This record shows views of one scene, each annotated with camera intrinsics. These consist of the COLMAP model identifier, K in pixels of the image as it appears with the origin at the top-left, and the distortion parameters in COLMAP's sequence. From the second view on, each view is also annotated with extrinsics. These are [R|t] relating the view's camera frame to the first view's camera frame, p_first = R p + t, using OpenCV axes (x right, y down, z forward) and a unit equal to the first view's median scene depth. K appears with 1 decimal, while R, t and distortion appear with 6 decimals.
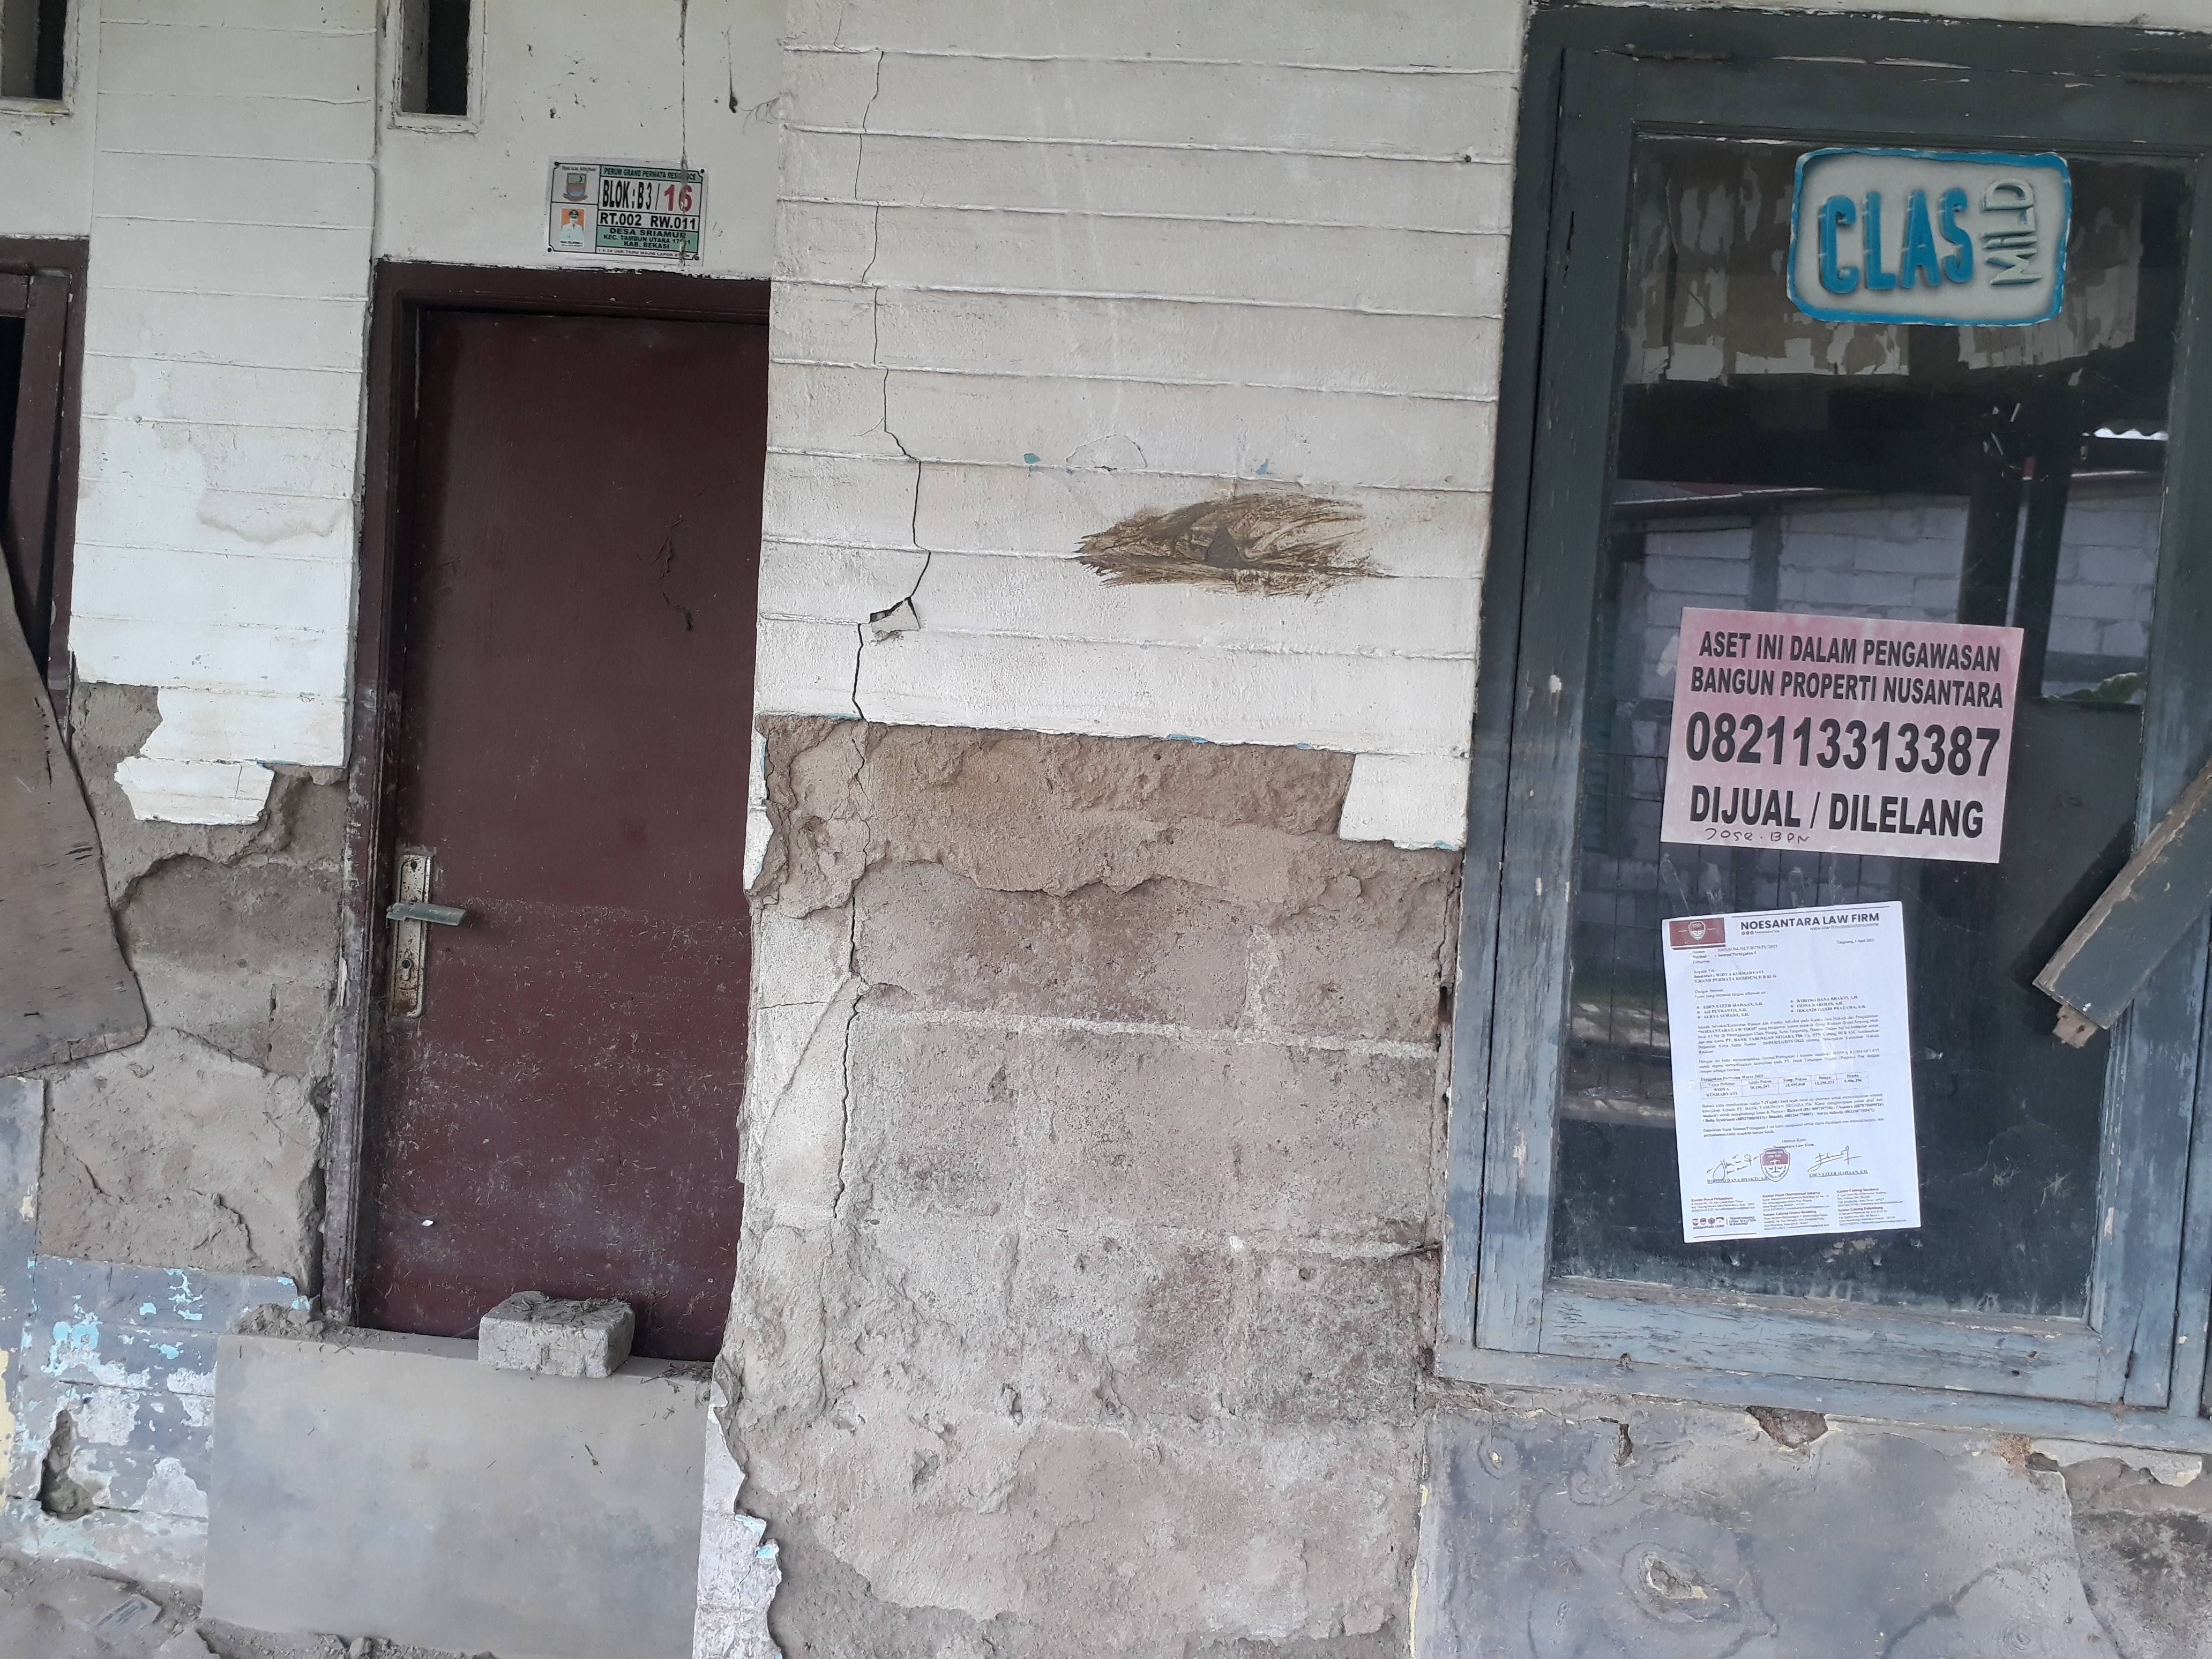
lens RADIAL K [[1770.0, 0, 1106.0], [0, 1770.0, 829.5], [0, 0, 1]] dist [0.007205, 0.002018]
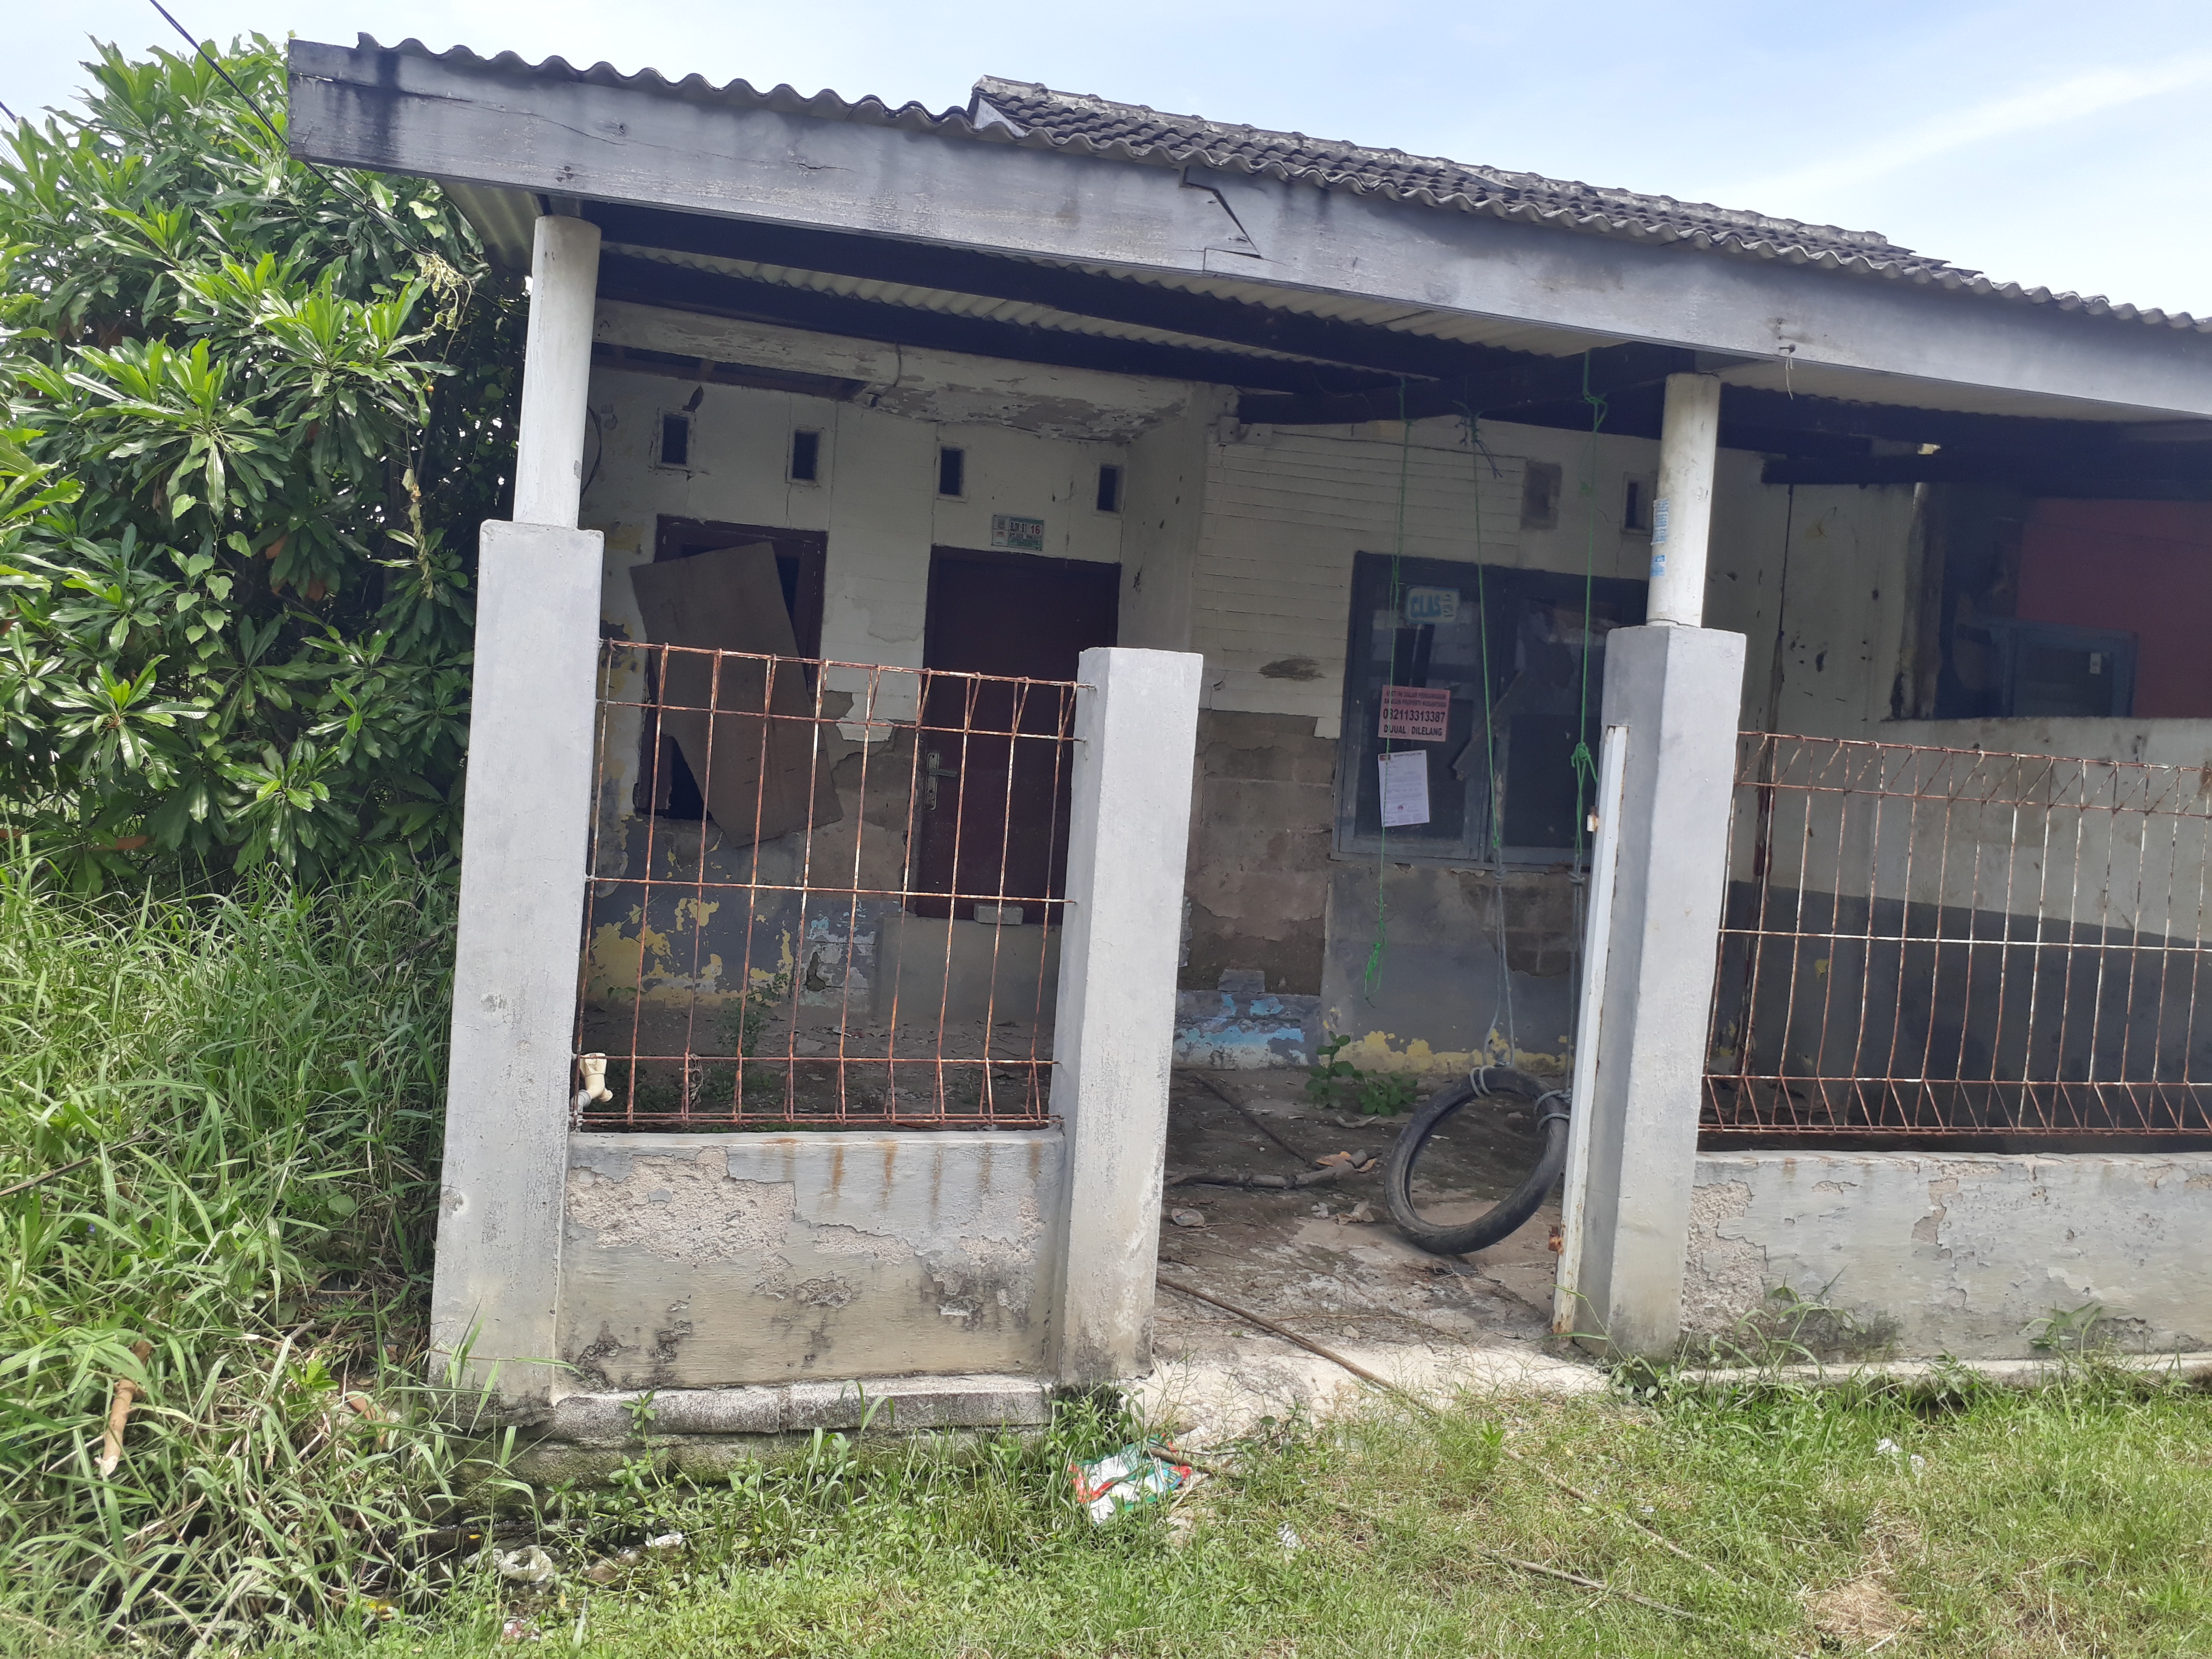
lens RADIAL K [[1710.9, 0, 1106.0], [0, 1710.9, 829.5], [0, 0, 1]] dist [0.271780, 0.000080]
pose [[0.940926, -0.016305, 0.338219, -1.797511], [0.010477, 0.999764, 0.019049, 0.148617], [-0.338450, -0.014380, 0.940874, -2.849955]]
